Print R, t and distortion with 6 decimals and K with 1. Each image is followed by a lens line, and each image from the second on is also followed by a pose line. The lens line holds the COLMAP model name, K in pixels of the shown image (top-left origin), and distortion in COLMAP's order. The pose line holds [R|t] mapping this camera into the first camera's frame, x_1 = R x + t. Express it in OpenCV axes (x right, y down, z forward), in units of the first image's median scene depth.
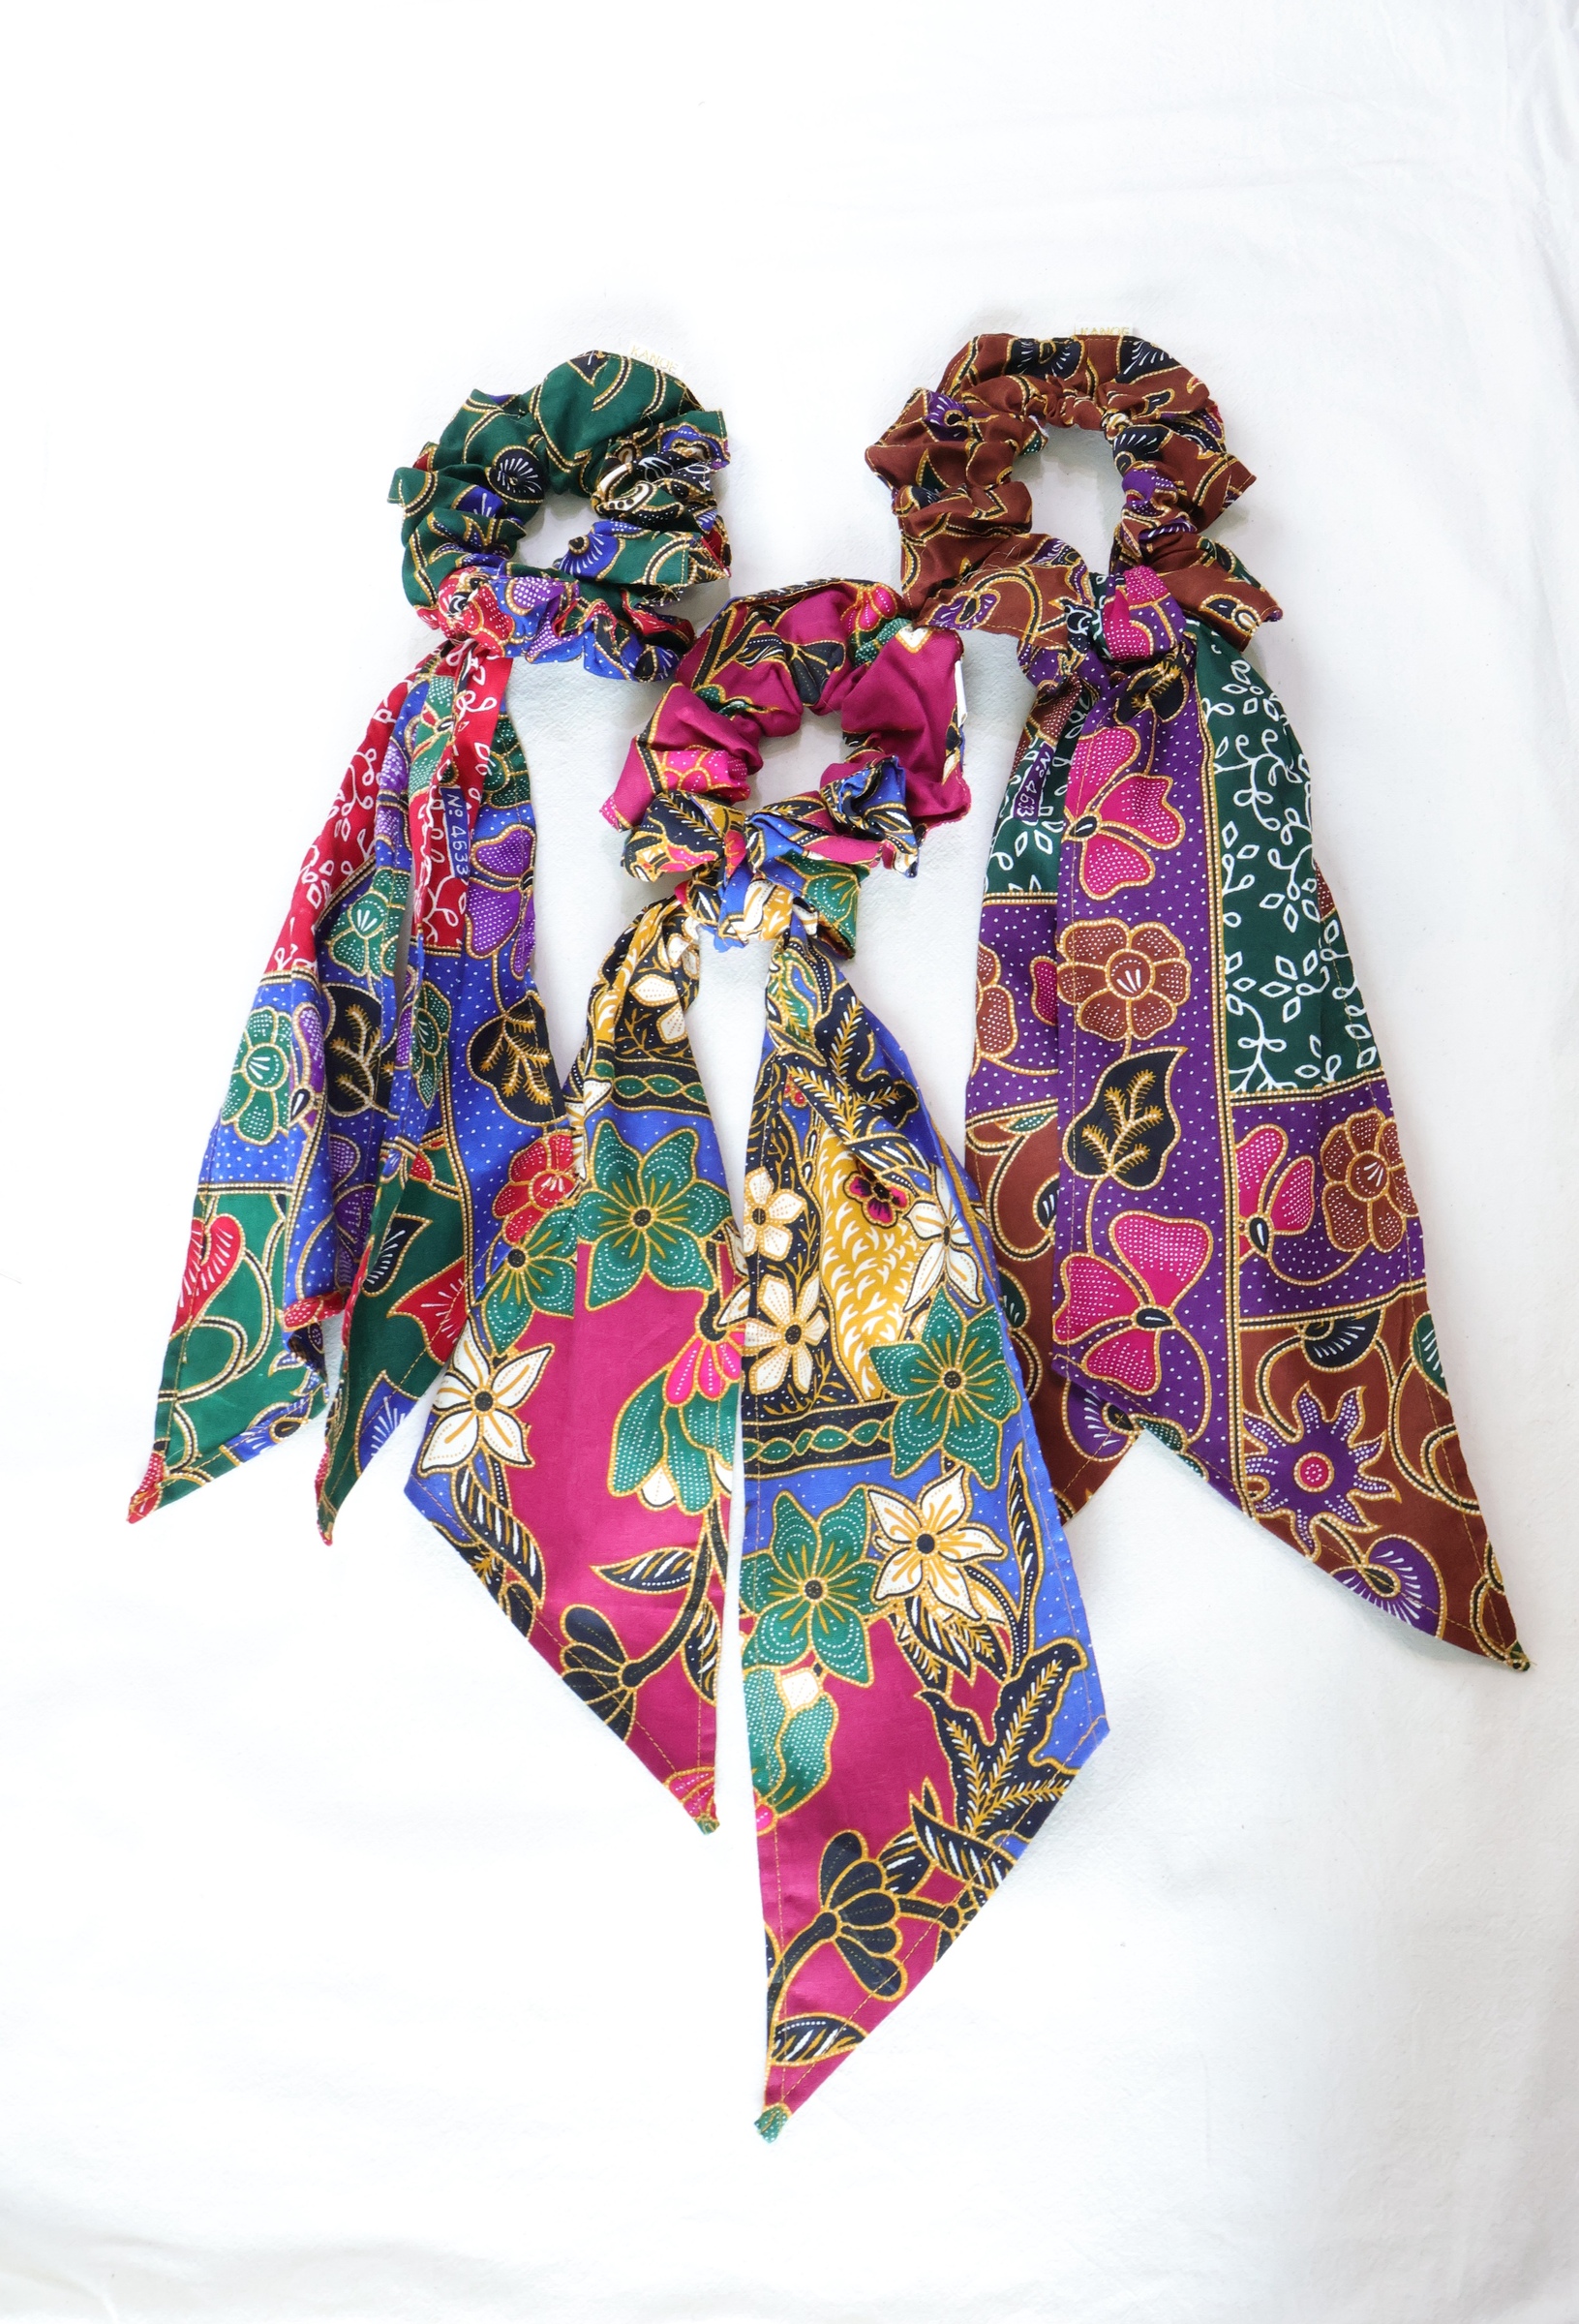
lens RADIAL K [[2018.6, 0, 786.5], [0, 2018.6, 1157.6], [0, 0, 1]] dist [-0.007953, 0.005802]
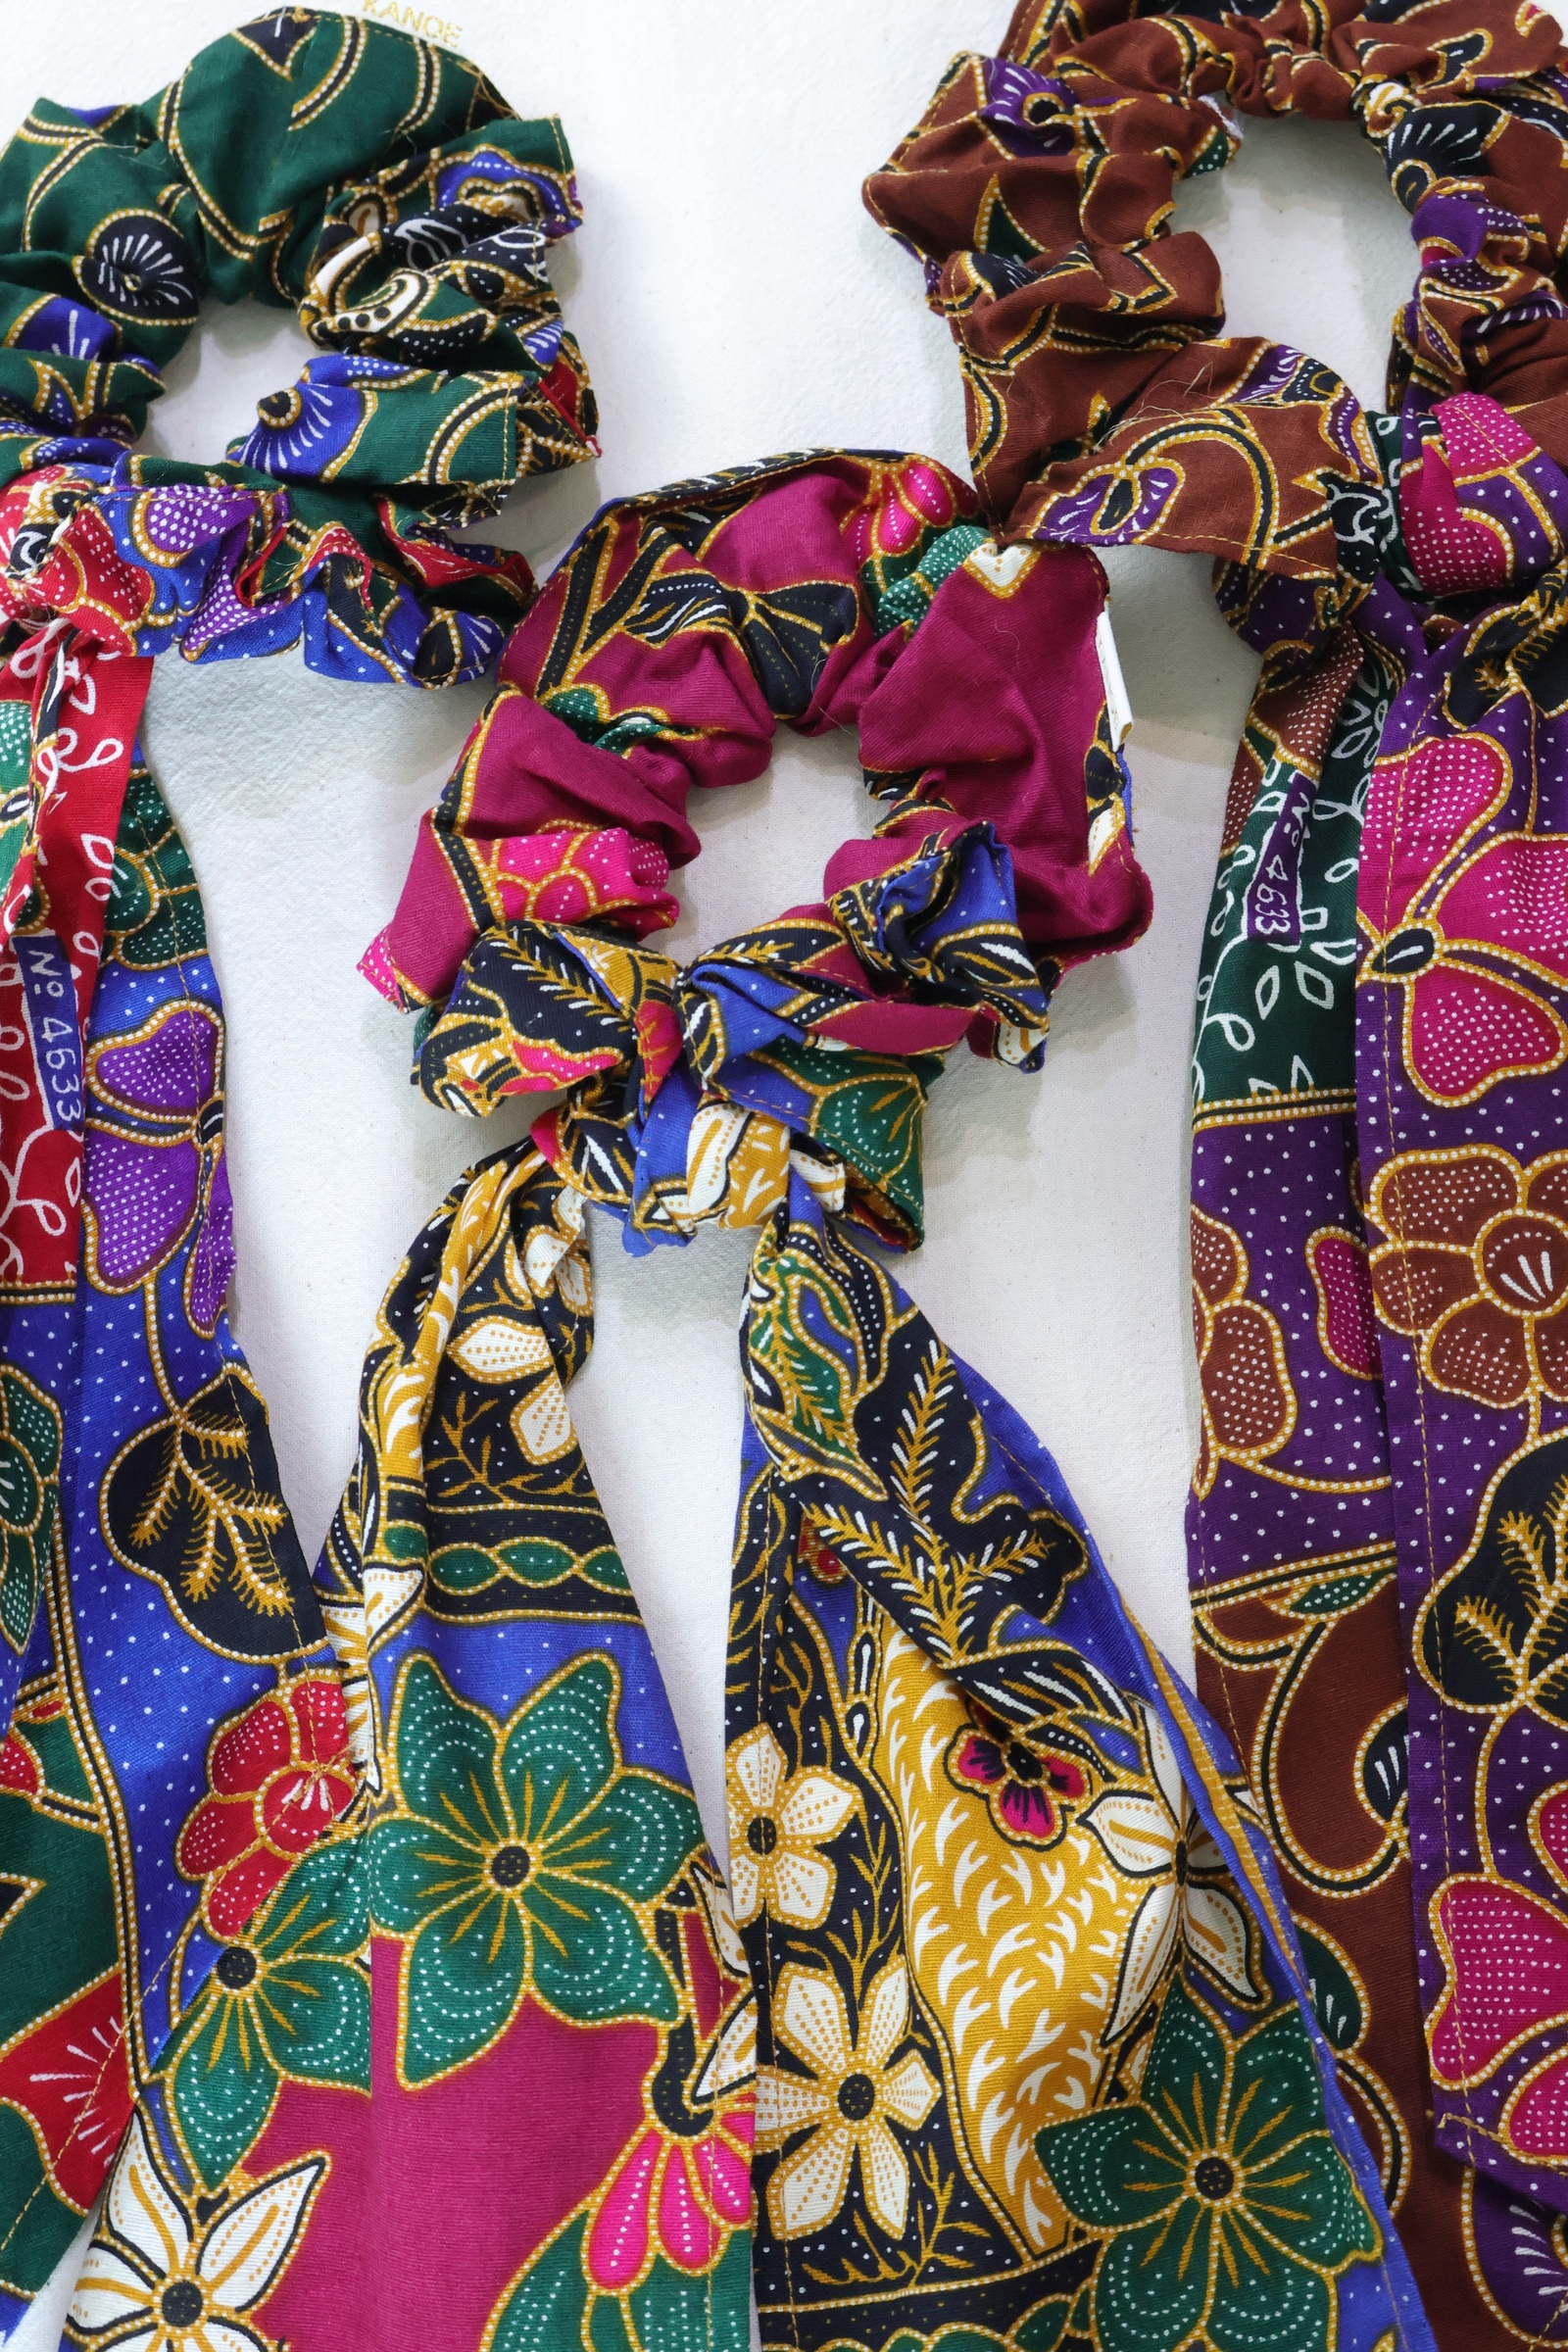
lens RADIAL K [[3351.6, 0, 782.7], [0, 3351.6, 1177.9], [0, 0, 1]] dist [-0.000778, 0.000000]
pose [[0.996973, -0.061962, 0.046966, -0.035005], [0.064280, 0.996700, -0.049576, -0.080628], [-0.043739, 0.052445, 0.997665, 0.229449]]
